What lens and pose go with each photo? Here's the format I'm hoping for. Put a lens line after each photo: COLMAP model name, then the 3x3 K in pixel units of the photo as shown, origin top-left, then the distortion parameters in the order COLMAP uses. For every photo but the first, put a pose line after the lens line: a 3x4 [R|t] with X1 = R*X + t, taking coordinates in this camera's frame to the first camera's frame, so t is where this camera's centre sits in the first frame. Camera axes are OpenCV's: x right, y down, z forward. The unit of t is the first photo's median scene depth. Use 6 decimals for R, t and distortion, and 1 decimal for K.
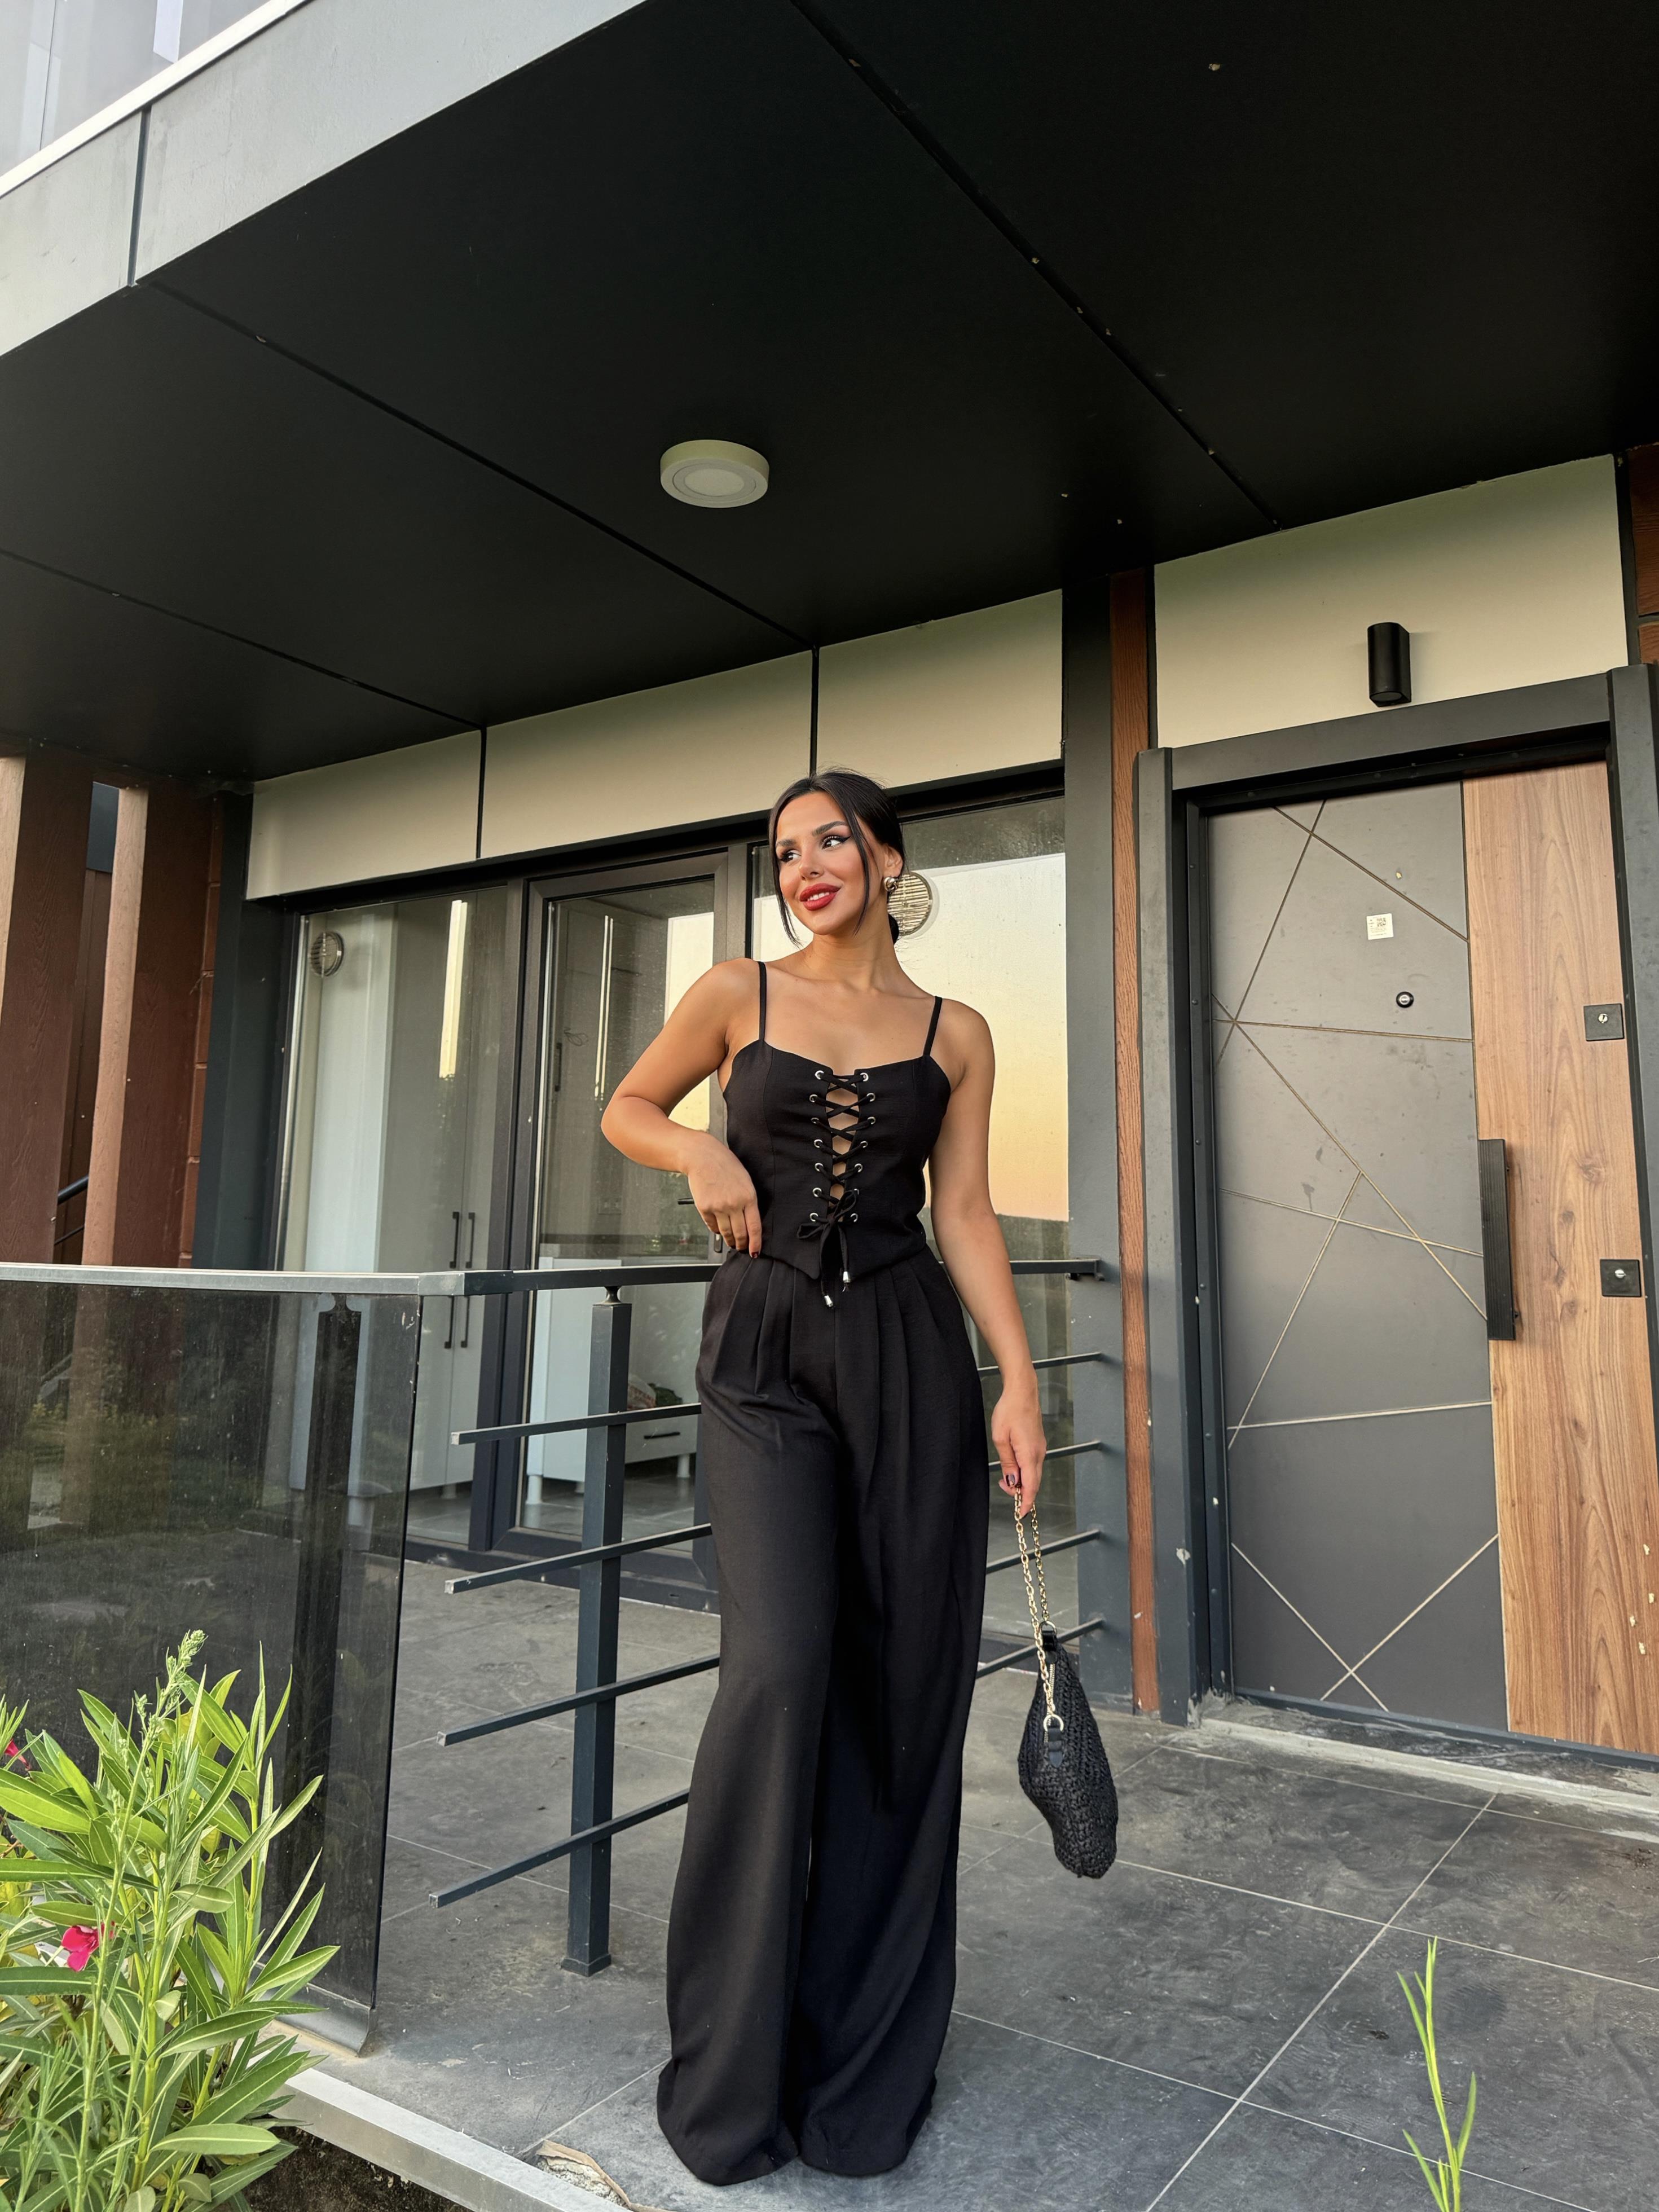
lens RADIAL K [[1580.5, 0, 833.9], [0, 1580.5, 1100.5], [0, 0, 1]] dist [0.005744, -0.015853]
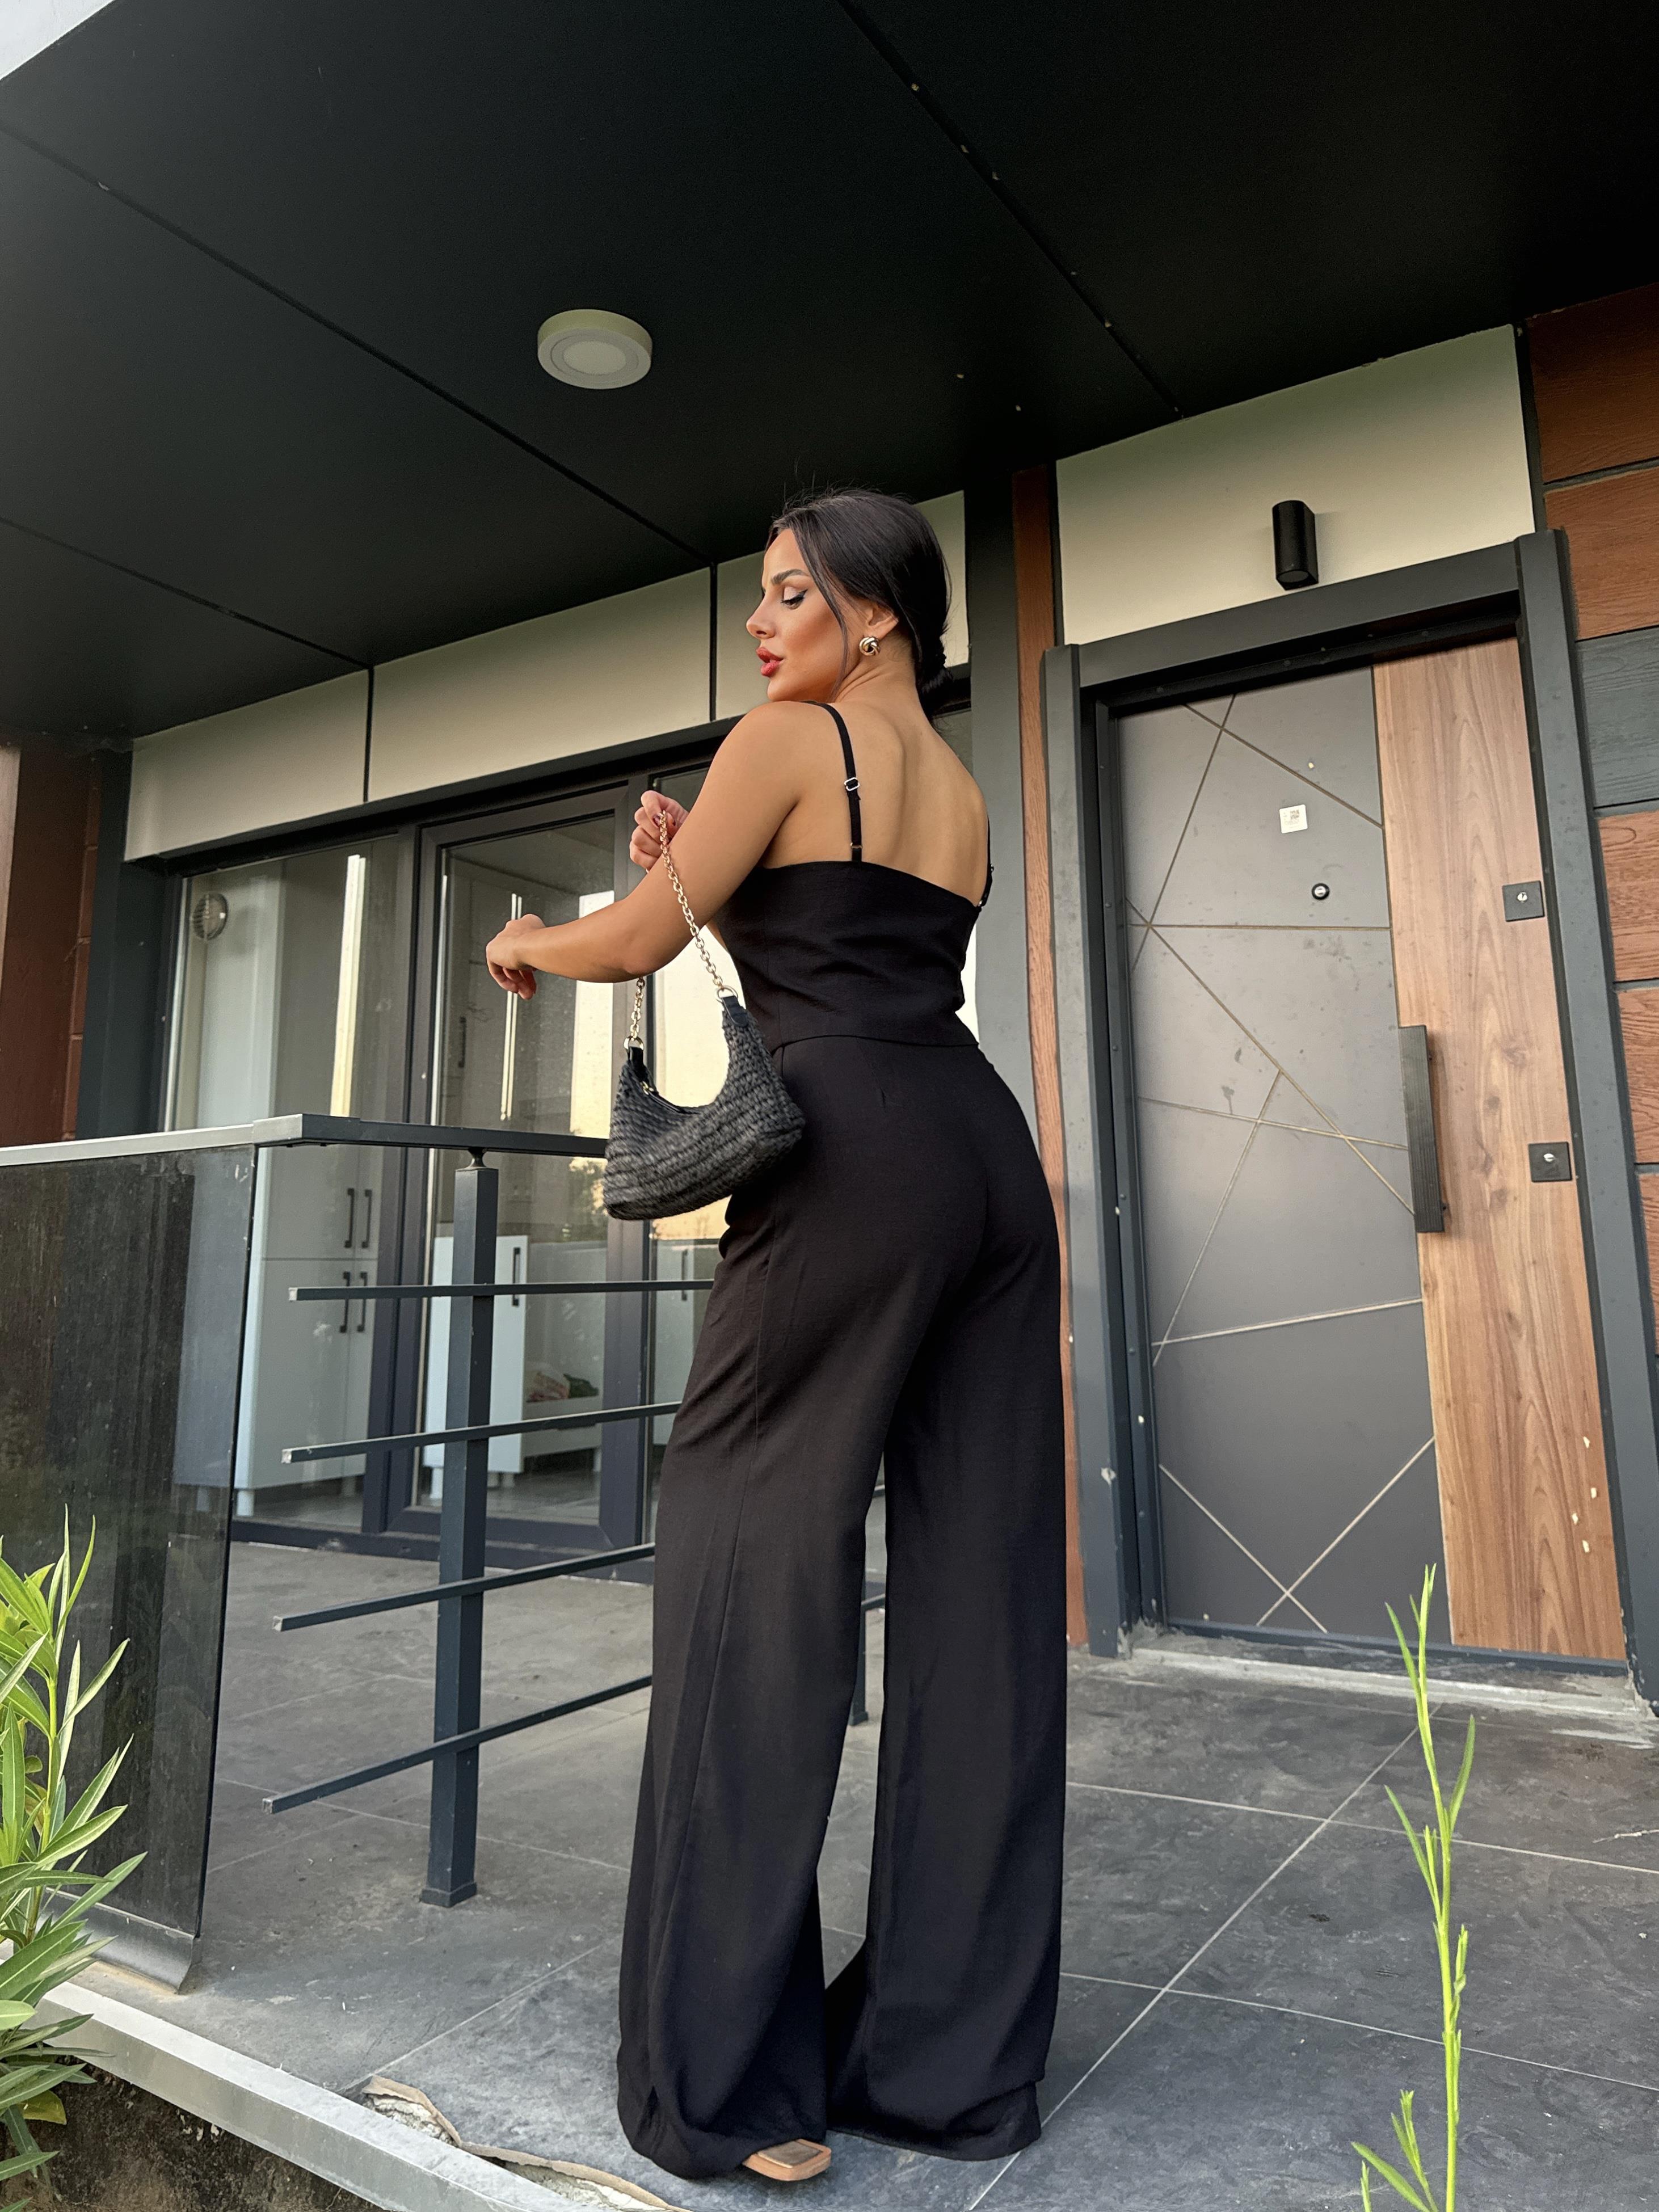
lens RADIAL K [[1589.4, 0, 859.7], [0, 1589.4, 1100.9], [0, 0, 1]] dist [0.007698, -0.006561]
pose [[0.998568, -0.016546, 0.050872, 0.029022], [0.018709, 0.998928, -0.042344, 0.106121], [-0.050117, 0.043235, 0.997807, 0.051915]]
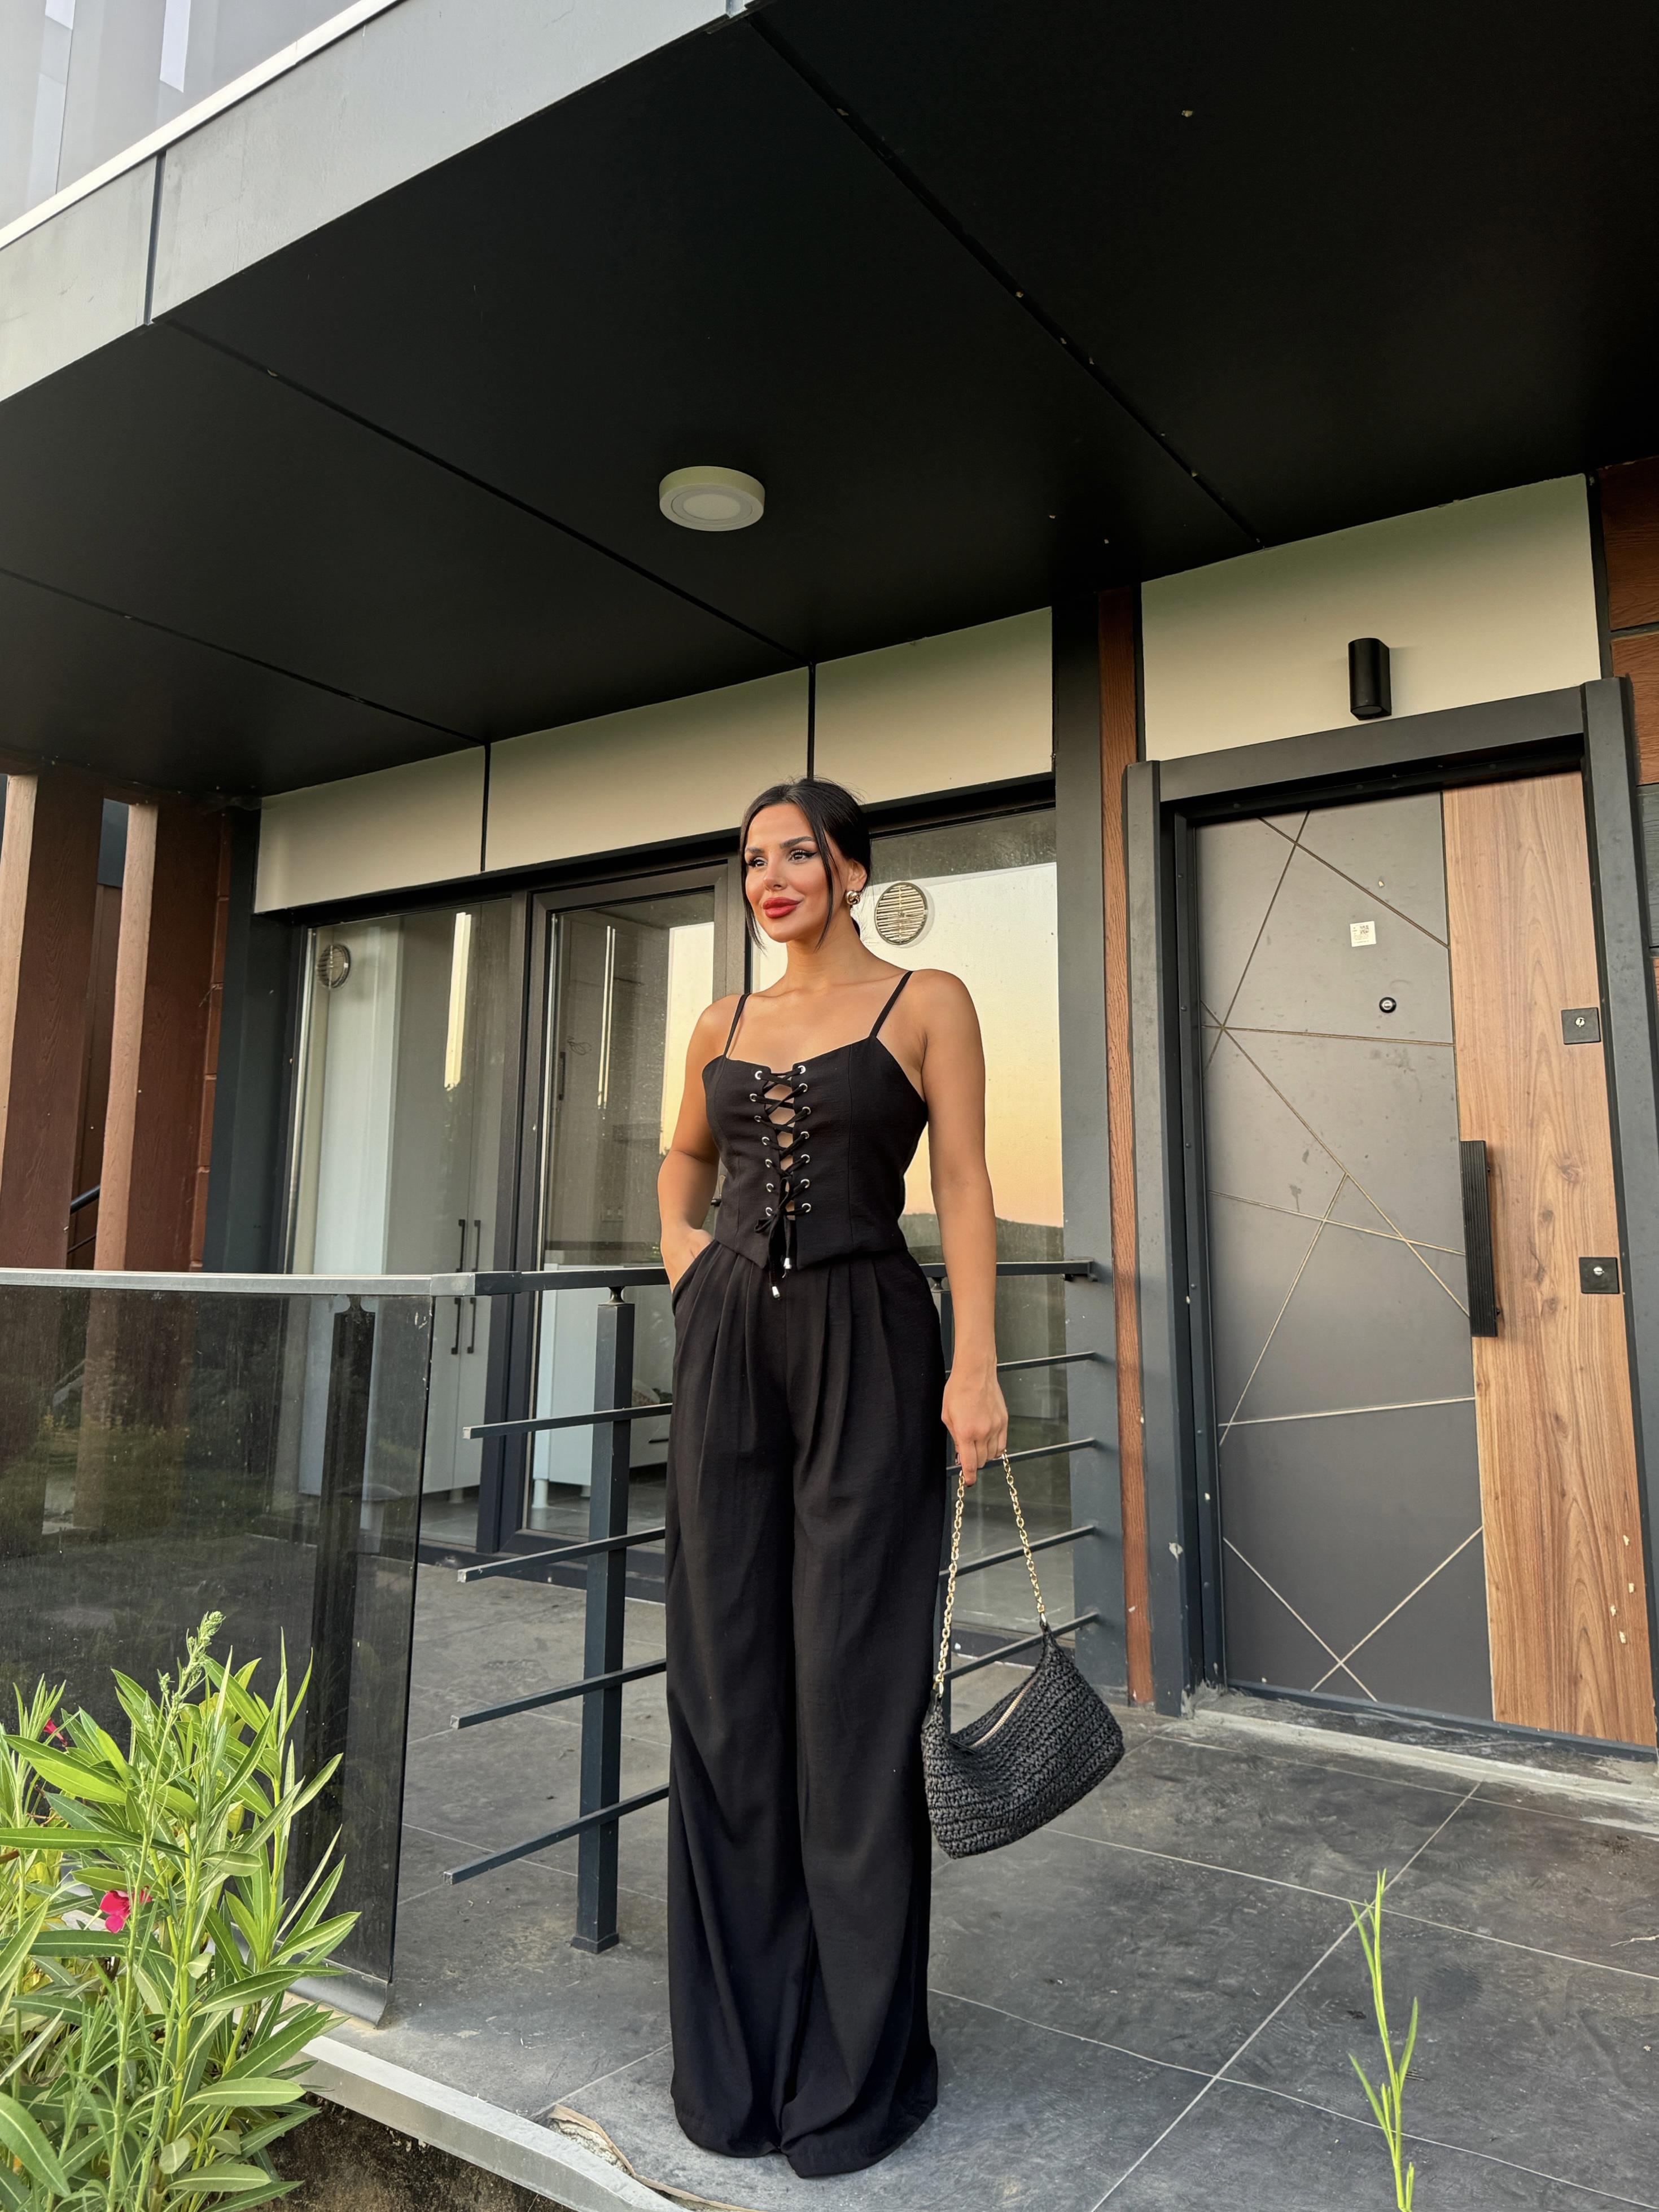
lens RADIAL K [[1594.2, 0, 831.4], [0, 1594.2, 1095.2], [0, 0, 1]] dist [0.000106, -0.002399]
pose [[0.999972, -0.006181, -0.004121, 0.004502], [0.006148, 0.999949, -0.008022, 0.000731], [0.004170, 0.007996, 0.999959, -0.036160]]
